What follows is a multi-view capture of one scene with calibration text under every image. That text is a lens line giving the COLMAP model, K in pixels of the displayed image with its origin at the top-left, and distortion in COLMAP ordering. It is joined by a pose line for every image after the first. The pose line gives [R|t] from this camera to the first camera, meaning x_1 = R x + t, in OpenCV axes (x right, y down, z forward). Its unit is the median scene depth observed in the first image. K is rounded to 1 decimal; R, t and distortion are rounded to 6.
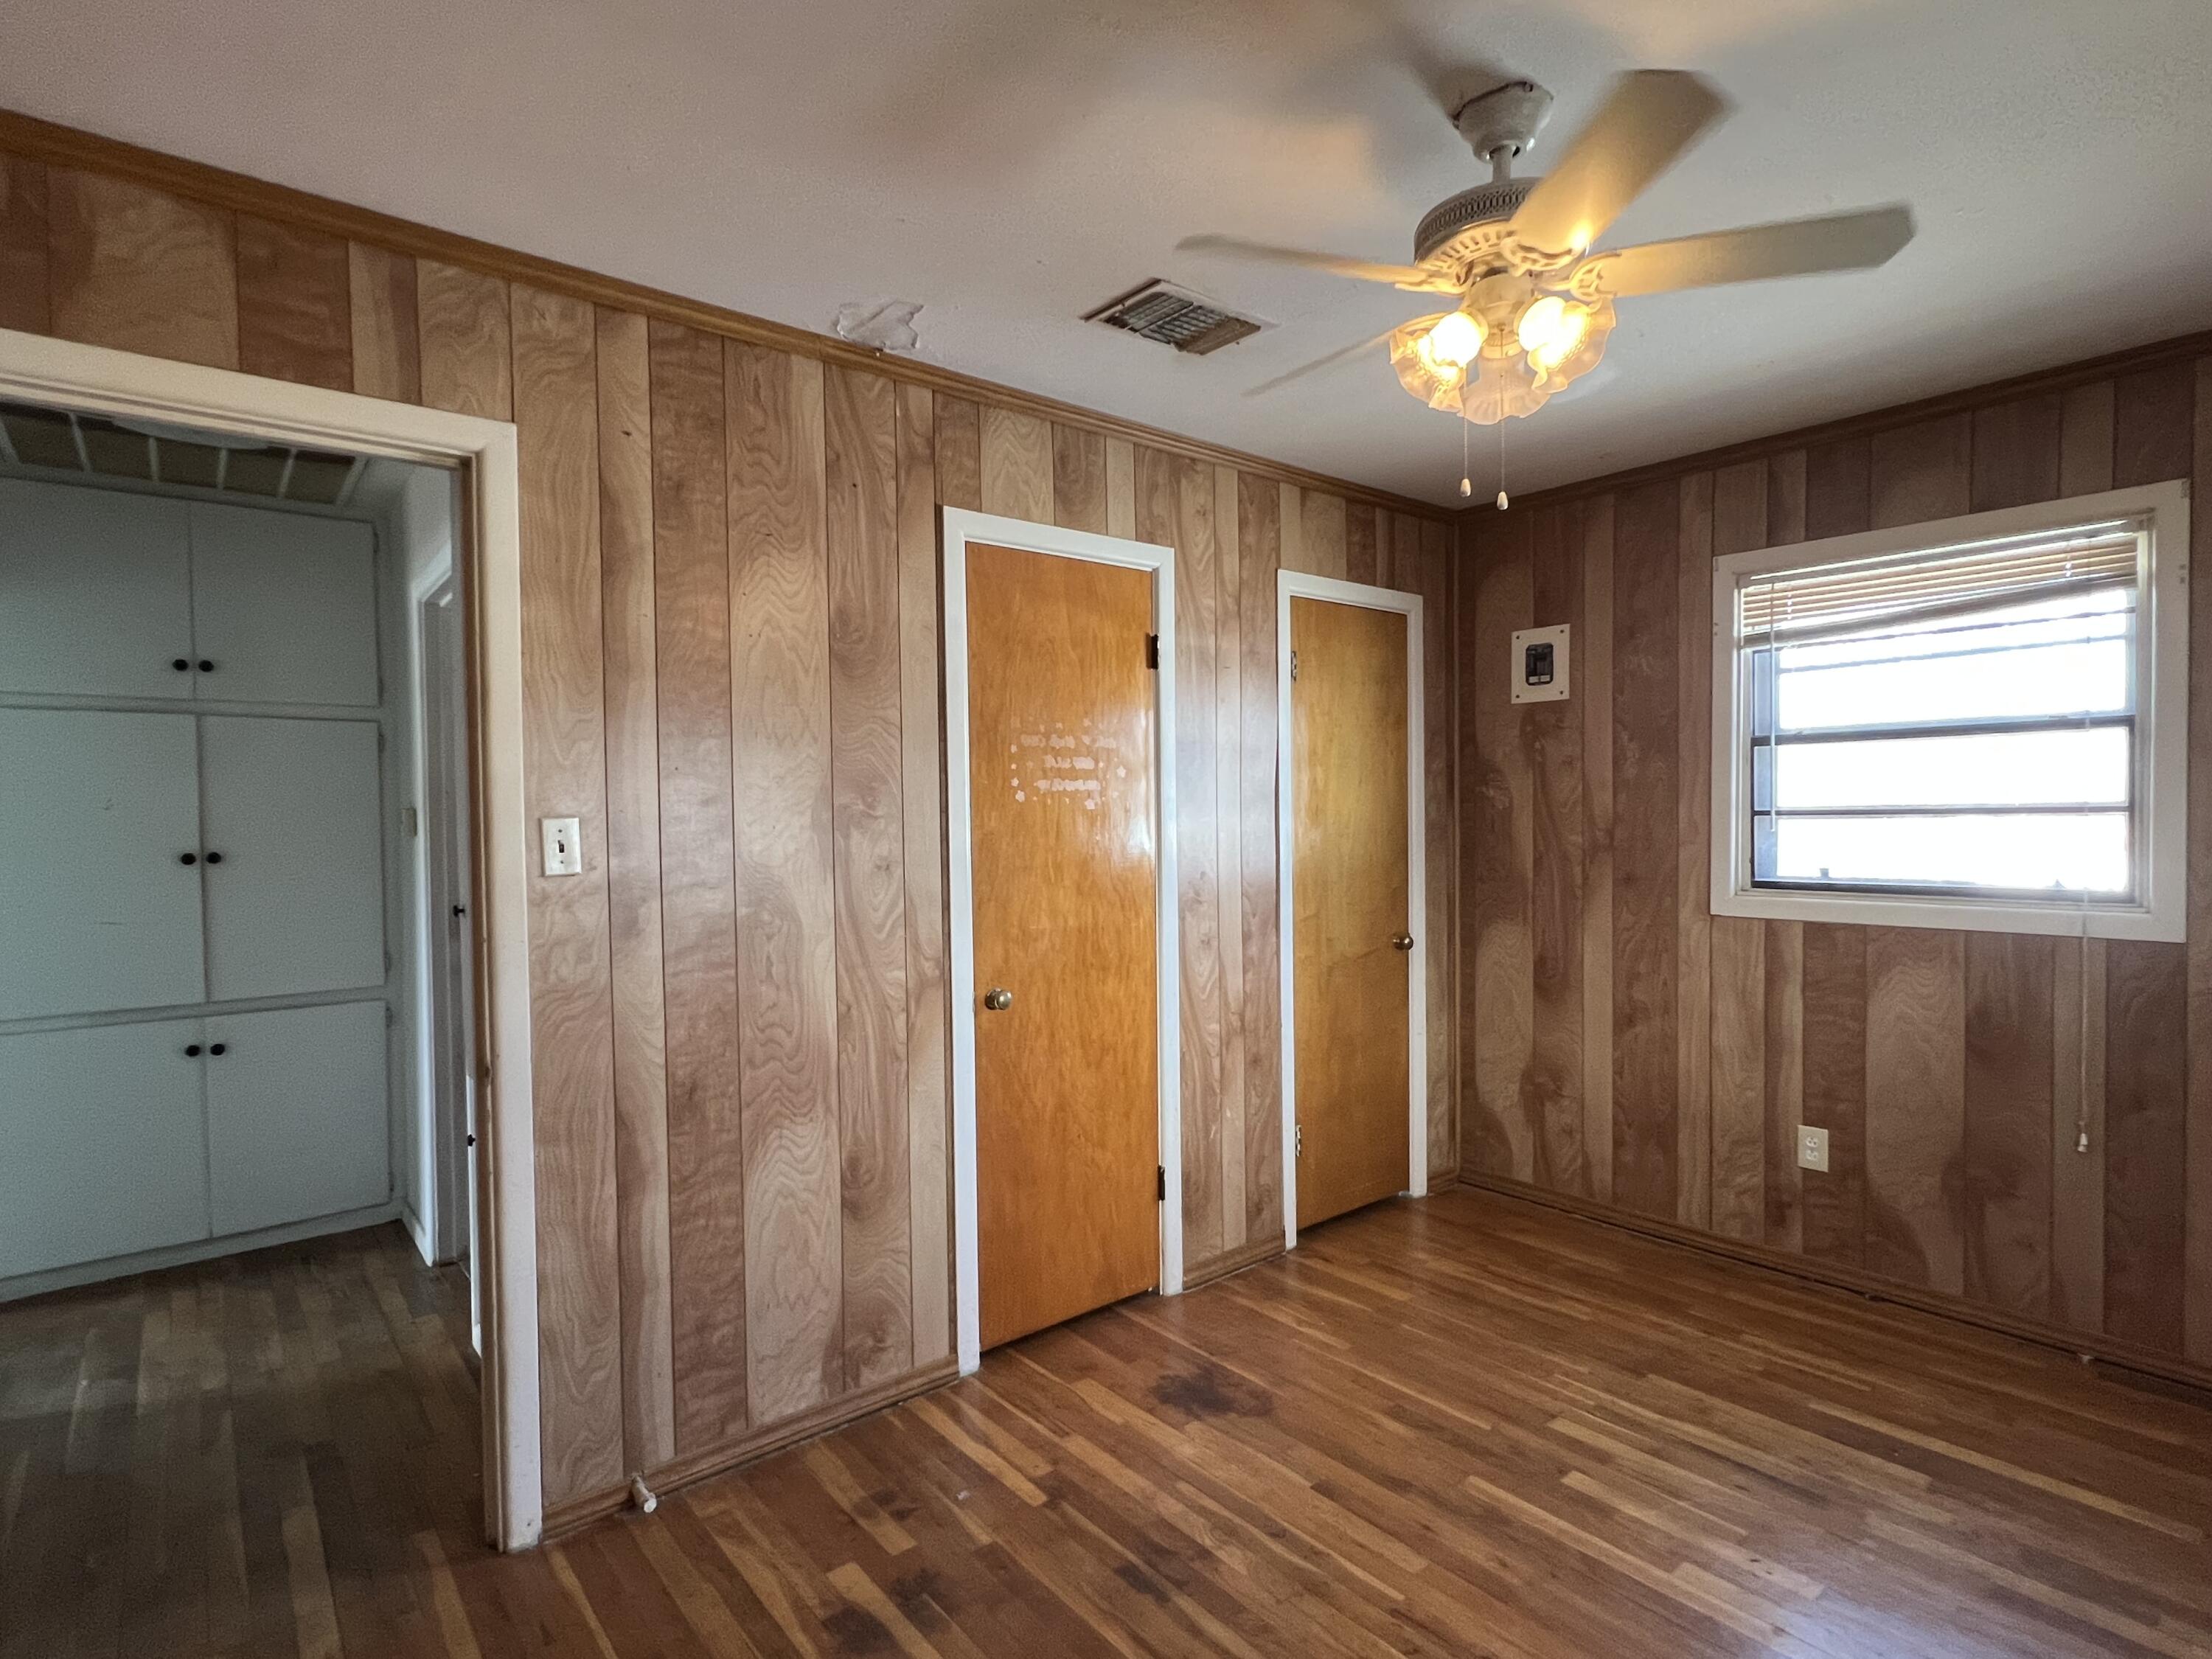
lens RADIAL K [[1116.5, 0, 1103.3], [0, 1116.5, 834.6], [0, 0, 1]] dist [0.000543, 0.001247]
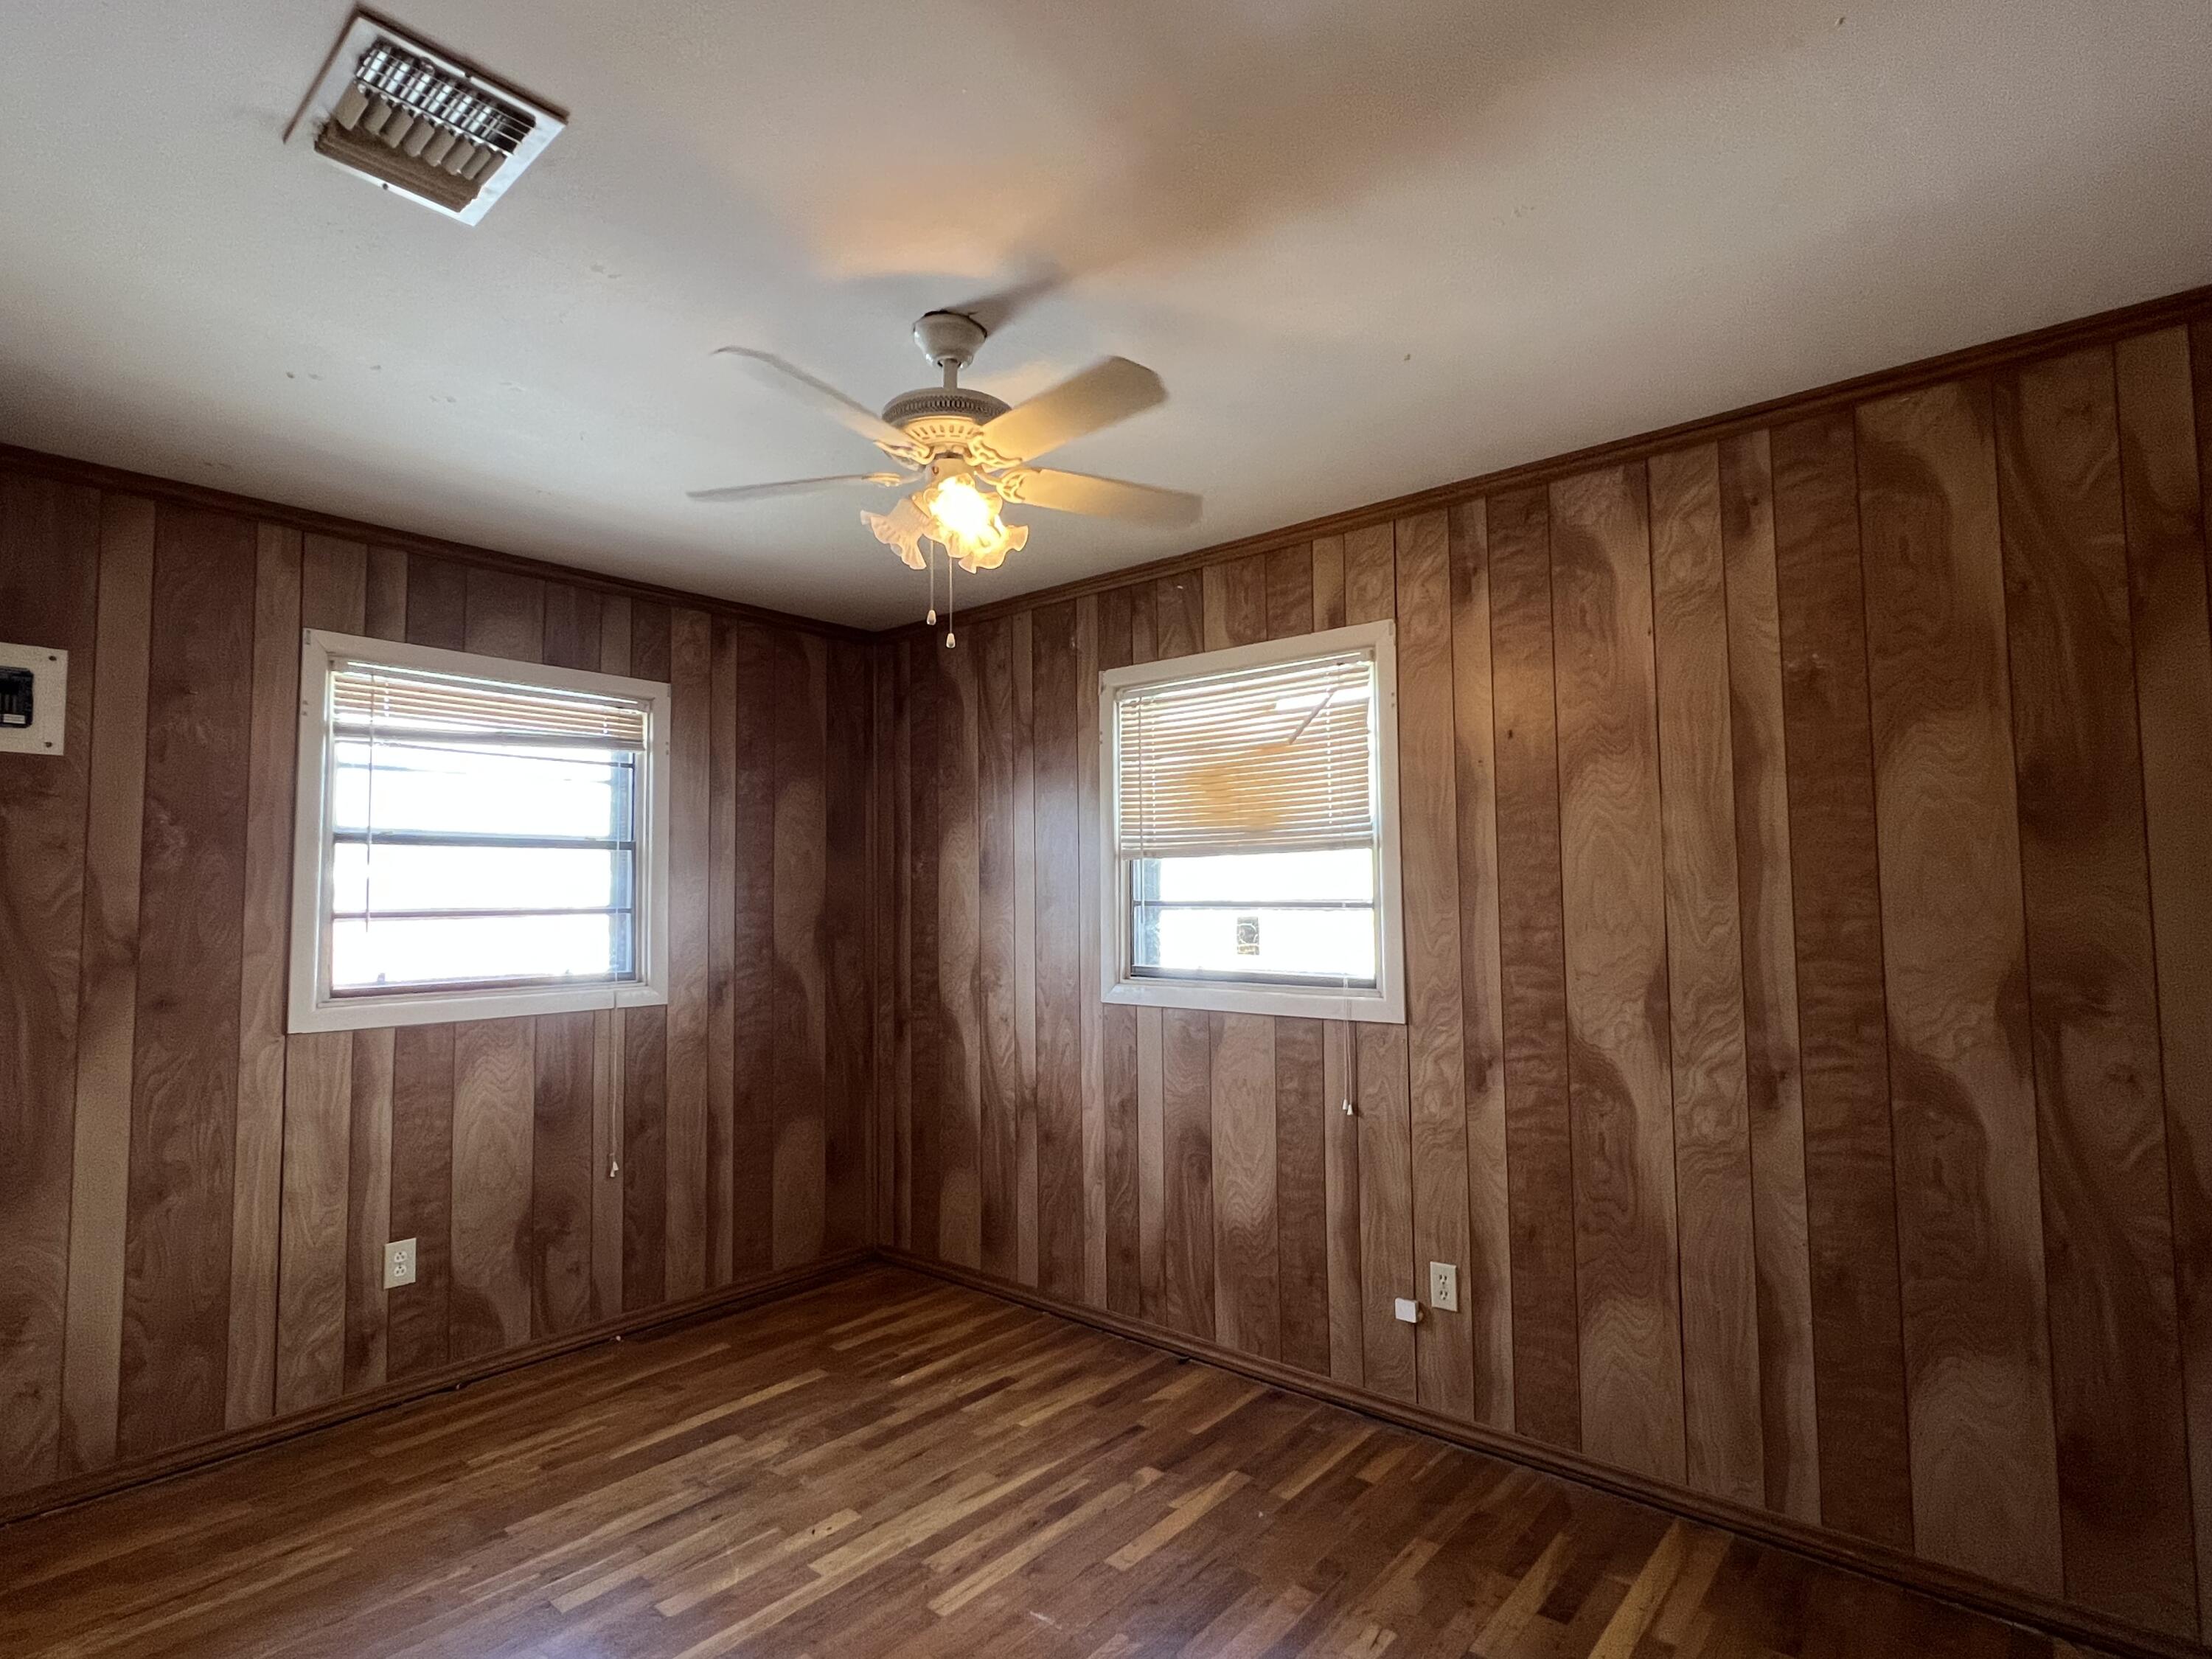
lens RADIAL K [[1116.5, 0, 1103.3], [0, 1116.5, 834.6], [0, 0, 1]] dist [0.000543, 0.001247]
pose [[-0.154701, 0.075699, 0.985057, -0.439379], [0.034972, 0.996855, -0.071113, 0.001493], [-0.987342, 0.023448, -0.156862, 0.544115]]
